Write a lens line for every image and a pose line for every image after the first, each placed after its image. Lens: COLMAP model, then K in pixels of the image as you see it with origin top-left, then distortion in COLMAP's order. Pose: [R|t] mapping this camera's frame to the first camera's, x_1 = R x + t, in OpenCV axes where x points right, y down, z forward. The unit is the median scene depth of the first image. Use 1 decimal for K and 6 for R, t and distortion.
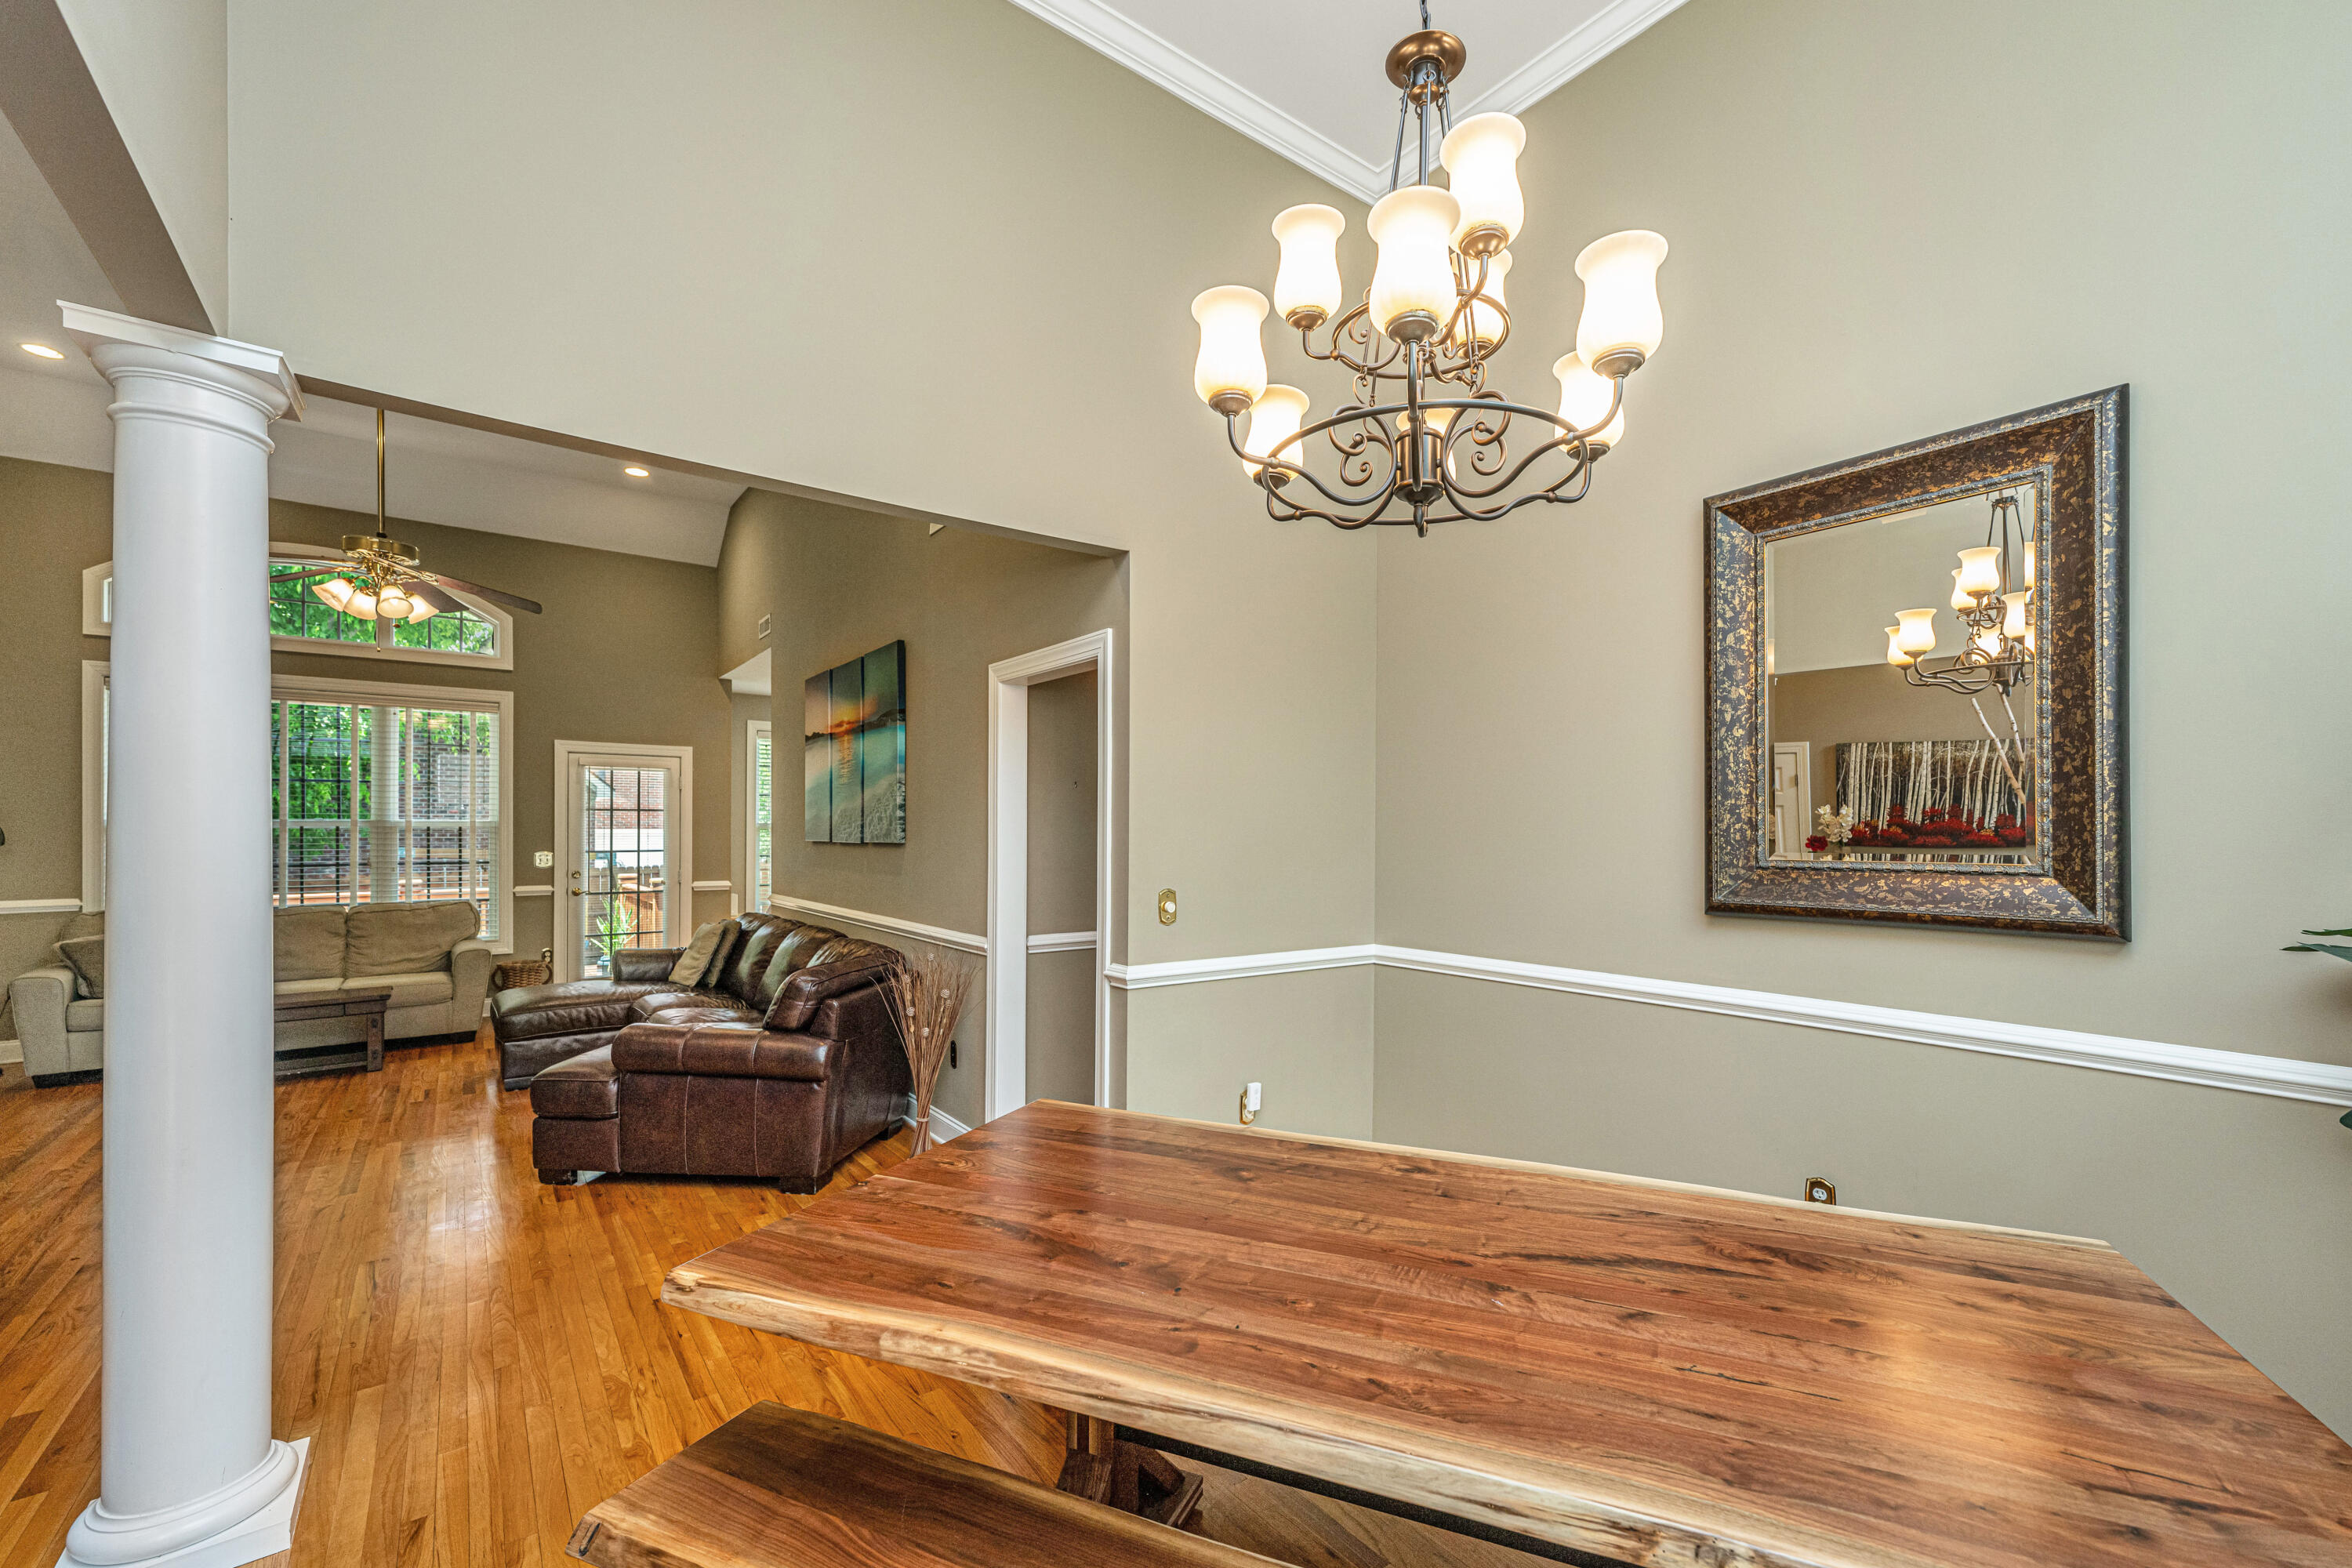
lens RADIAL K [[980.2, 0, 1180.9], [0, 980.2, 828.8], [0, 0, 1]] dist [-0.001851, -0.000423]
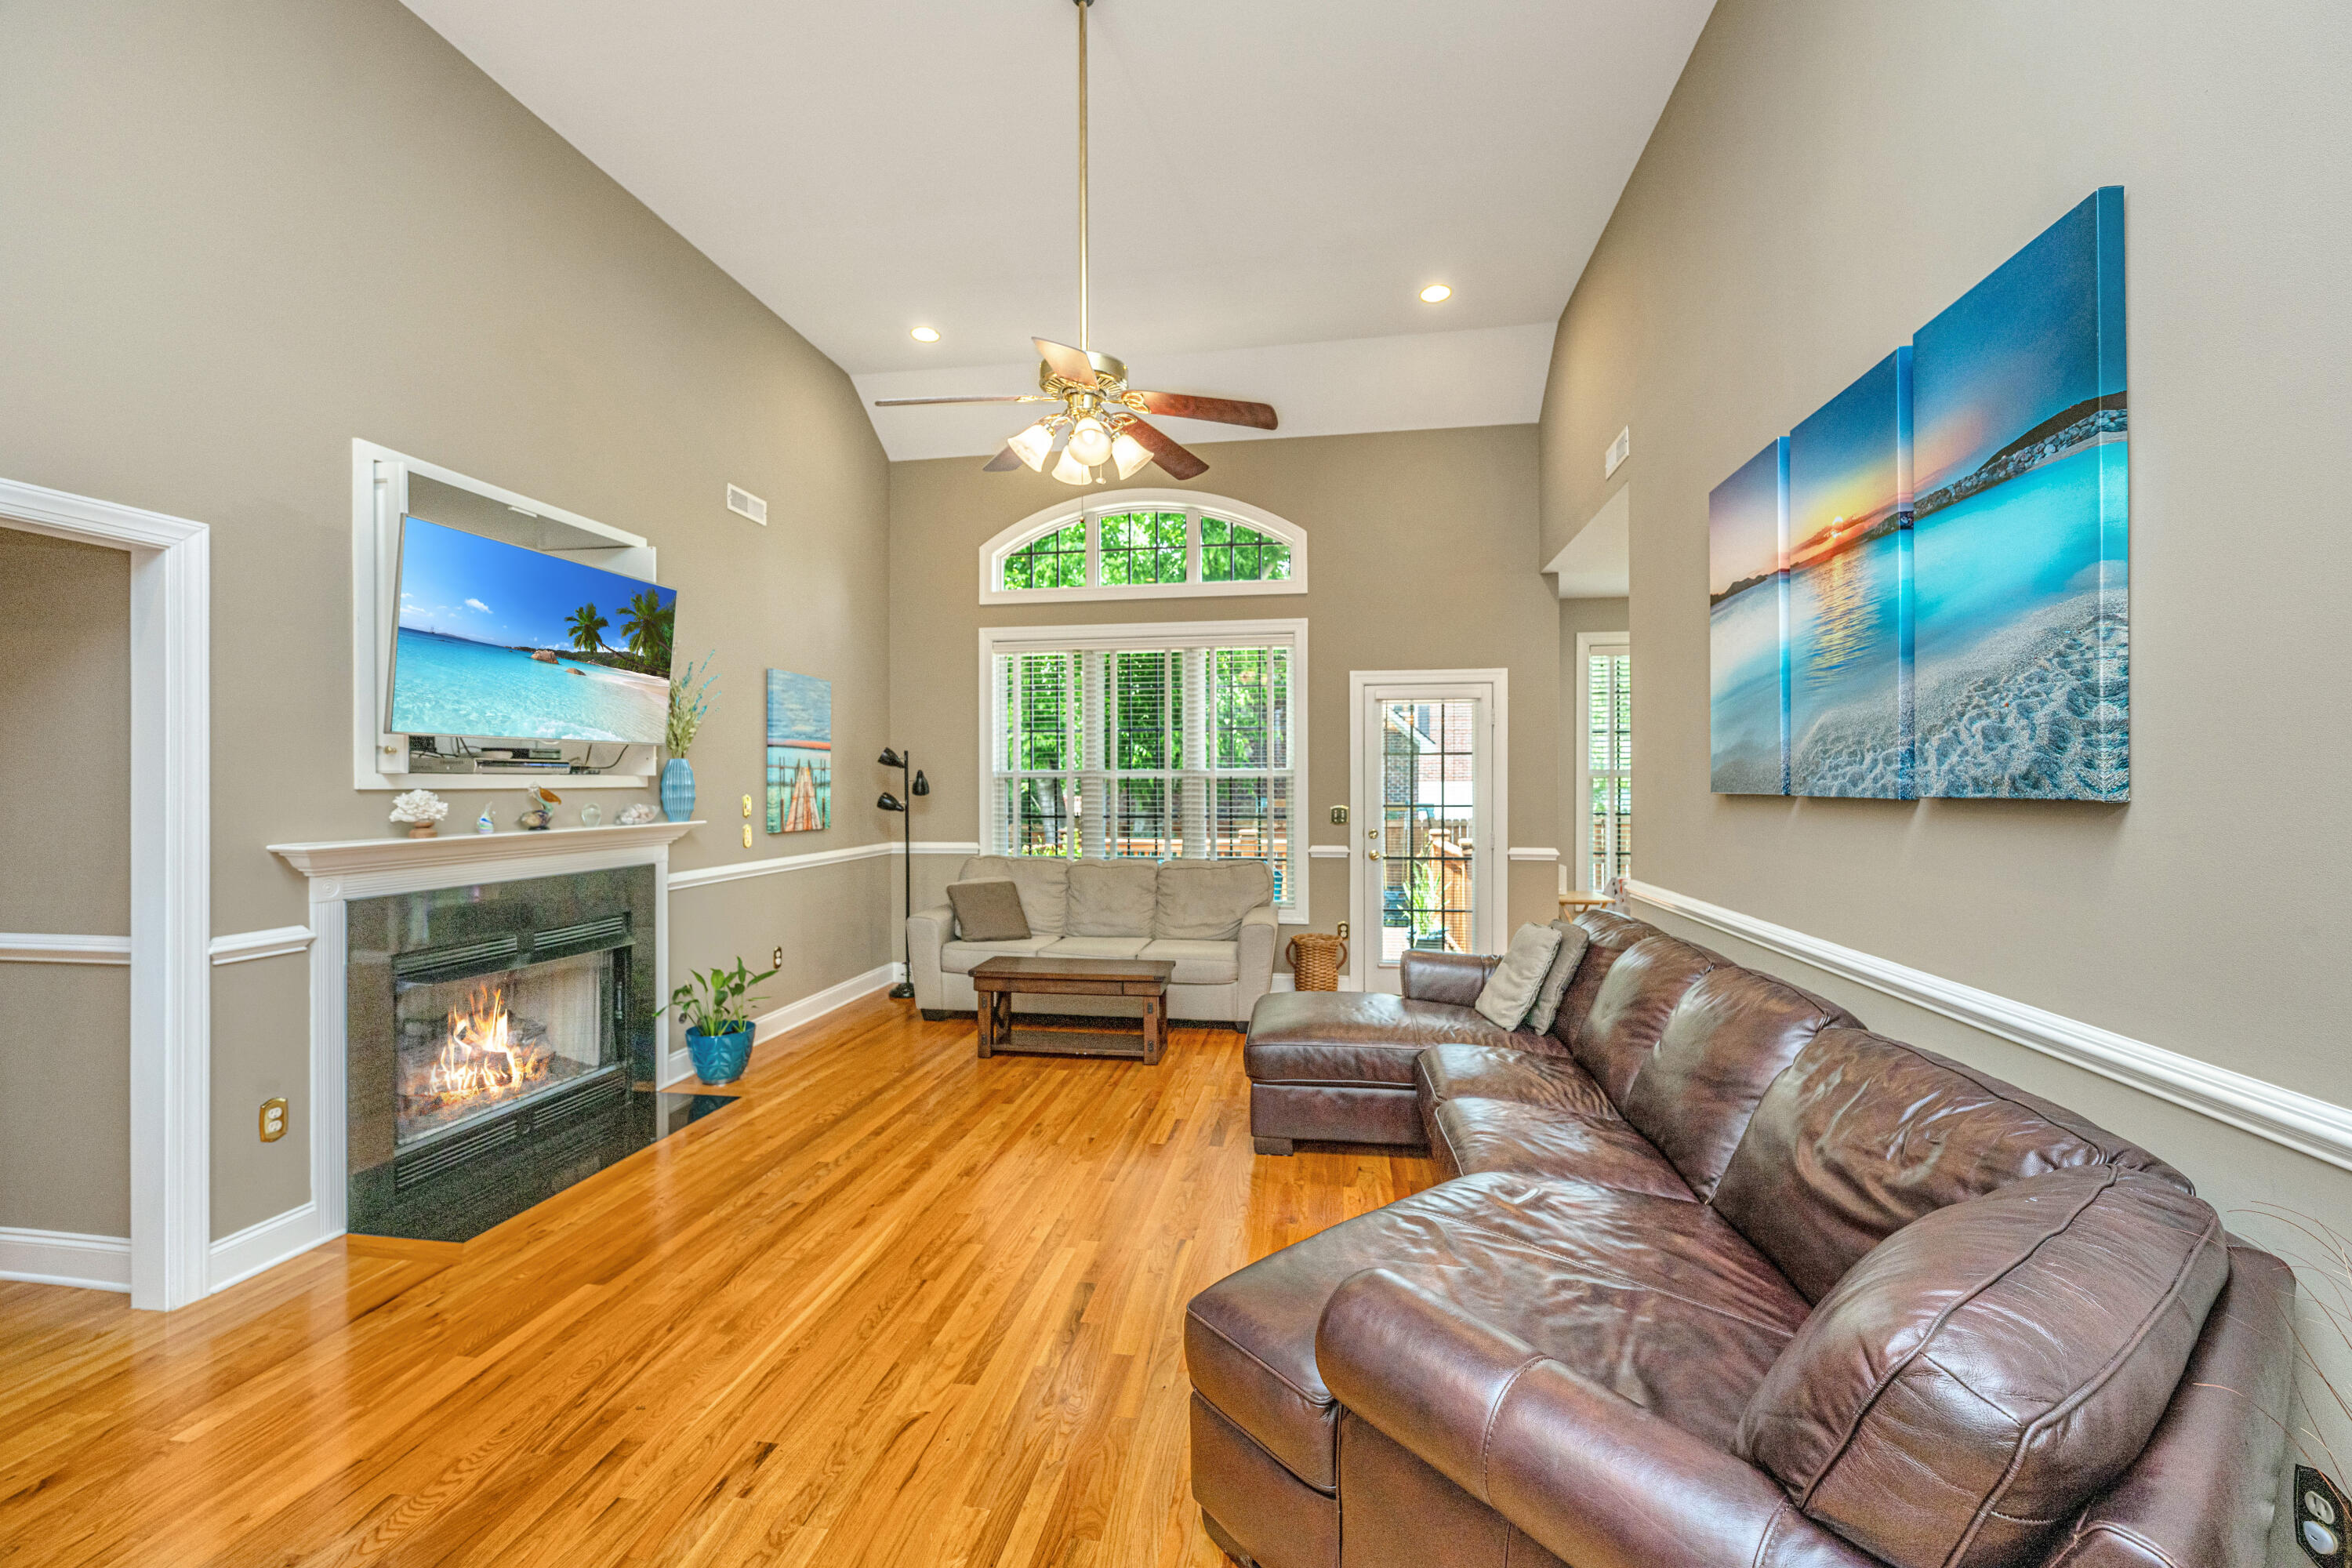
lens RADIAL K [[932.0, 0, 1176.0], [0, 932.0, 784.0], [0, 0, 1]] dist [-0.000132, -0.000038]
pose [[0.694864, -0.003328, -0.719134, -0.195204], [0.004052, 0.999992, -0.000712, 0.005564], [0.719130, -0.002419, 0.694871, 0.386563]]
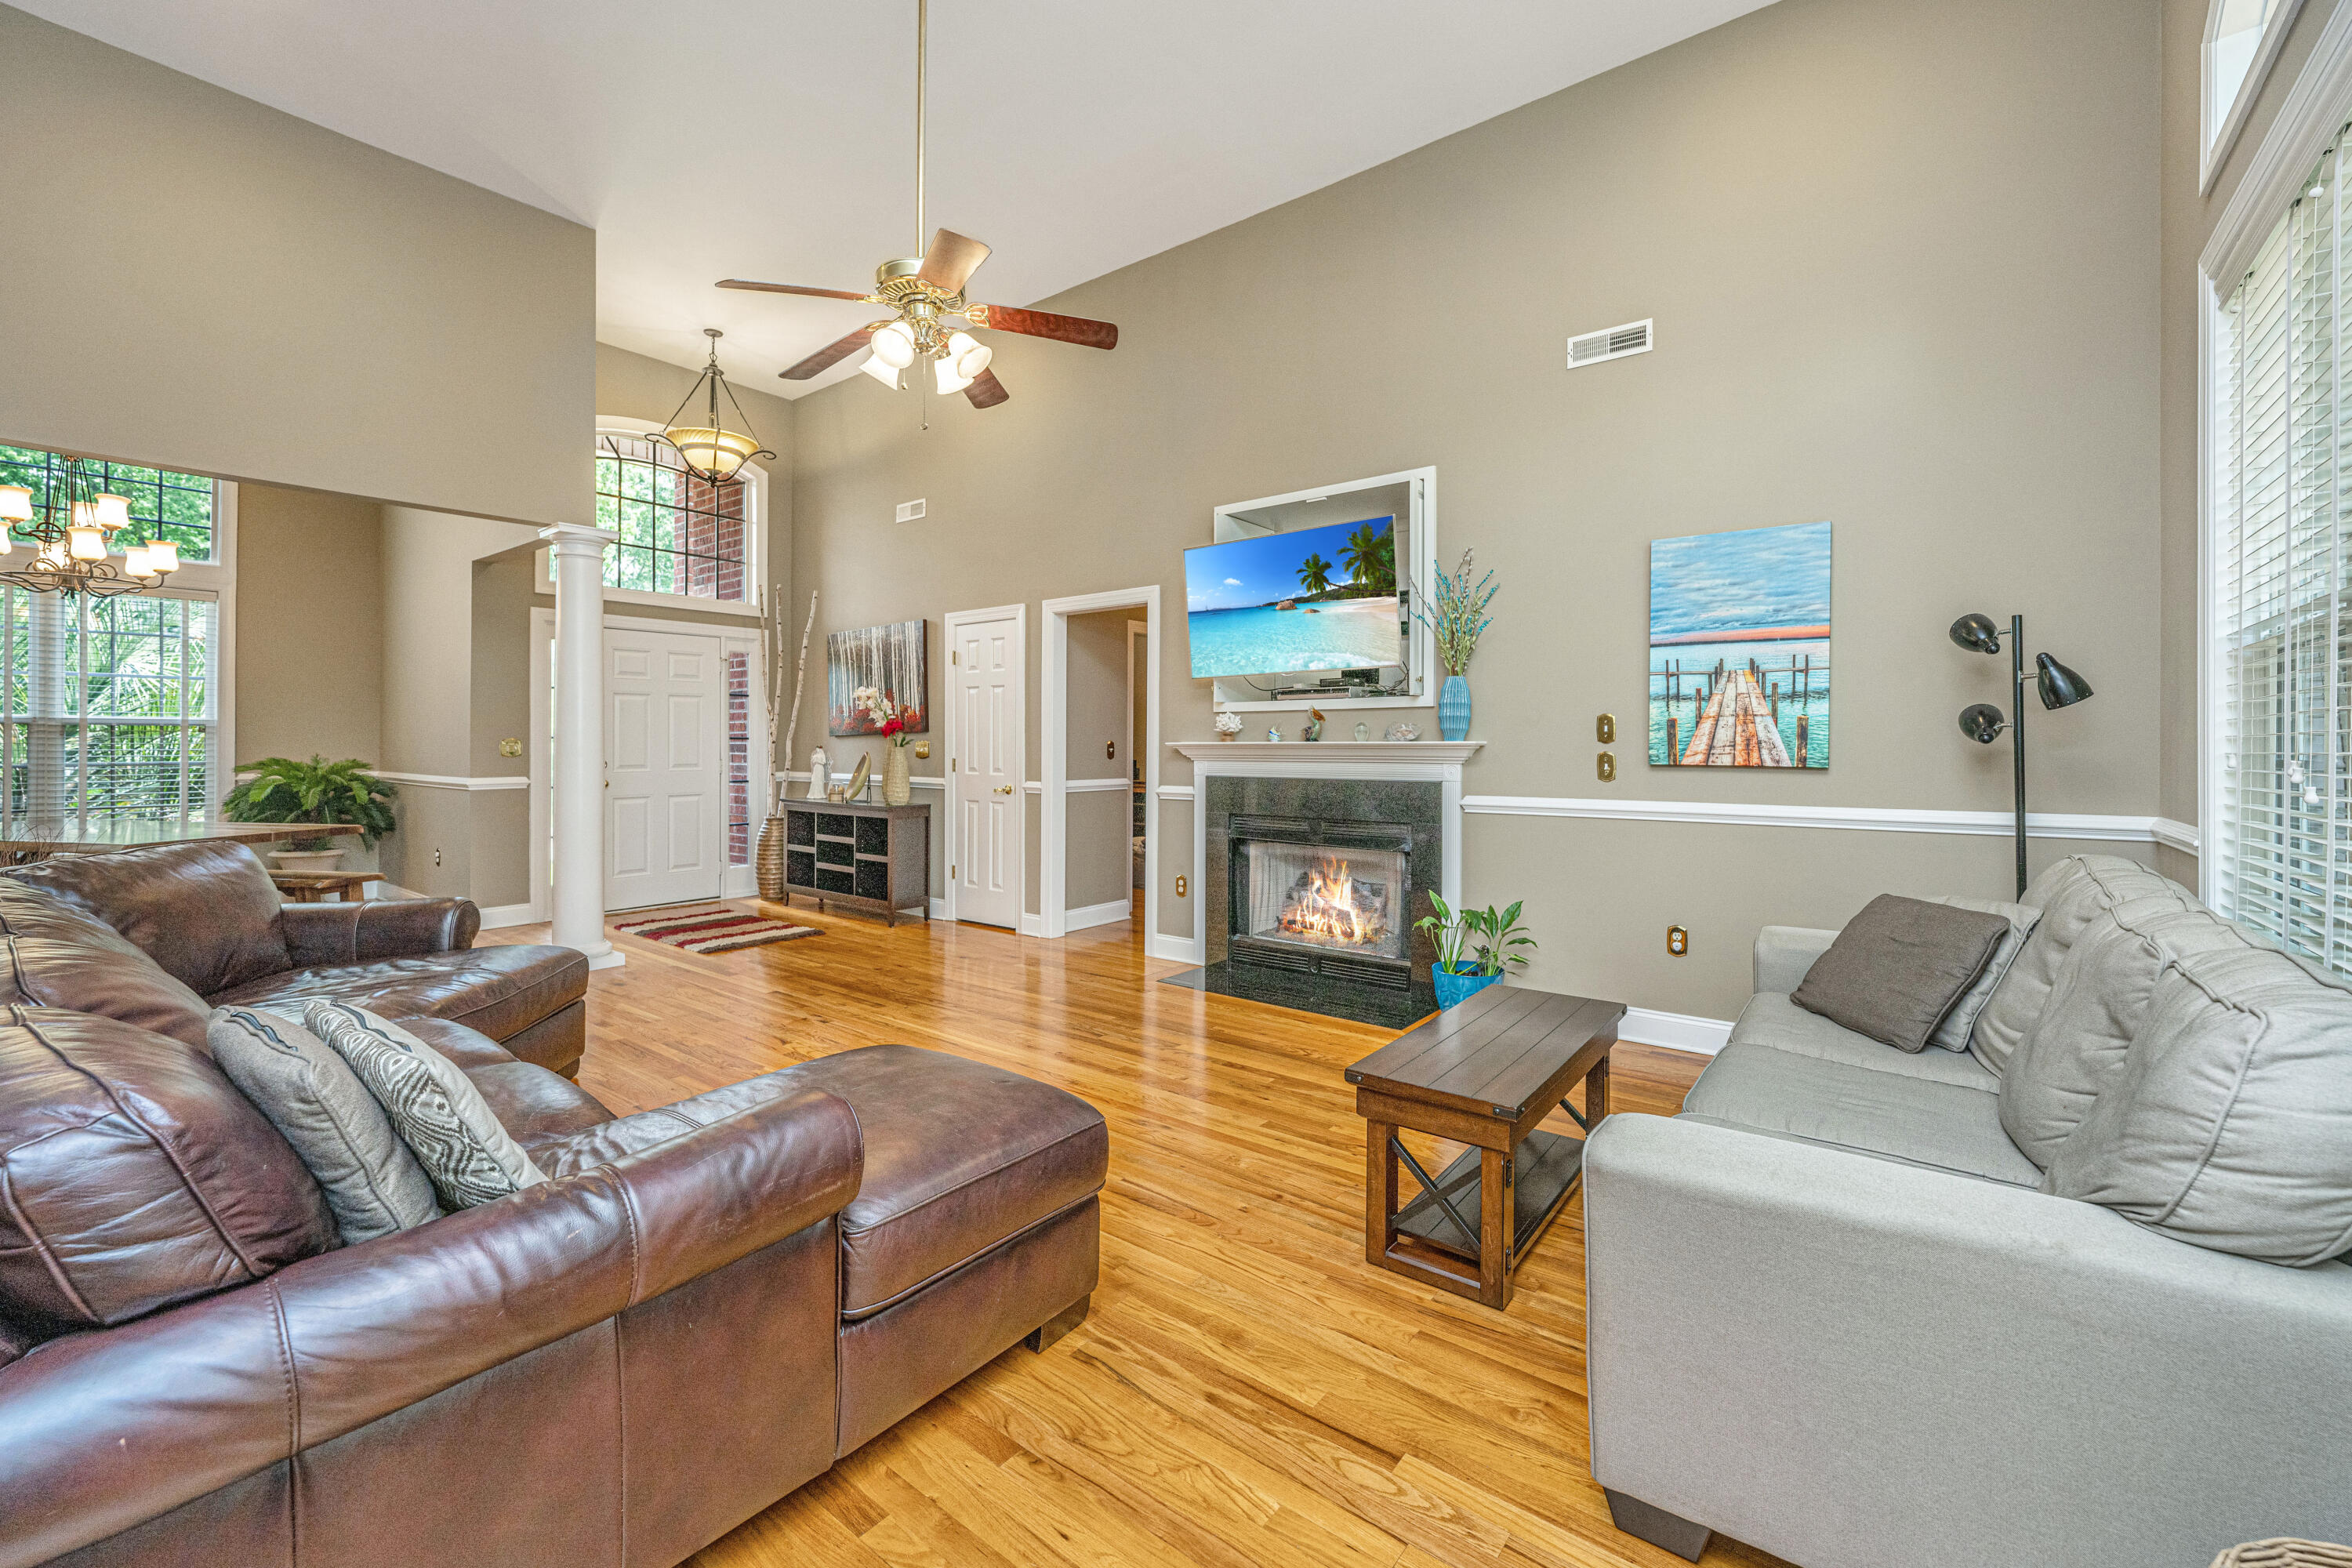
lens RADIAL K [[991.3, 0, 1172.7], [0, 991.3, 758.6], [0, 0, 1]] dist [-0.056409, -0.000001]
pose [[-0.958646, 0.004535, -0.284564, -0.528284], [-0.001306, 0.999792, 0.020331, 0.028350], [0.284597, 0.019862, -0.958441, 1.149919]]
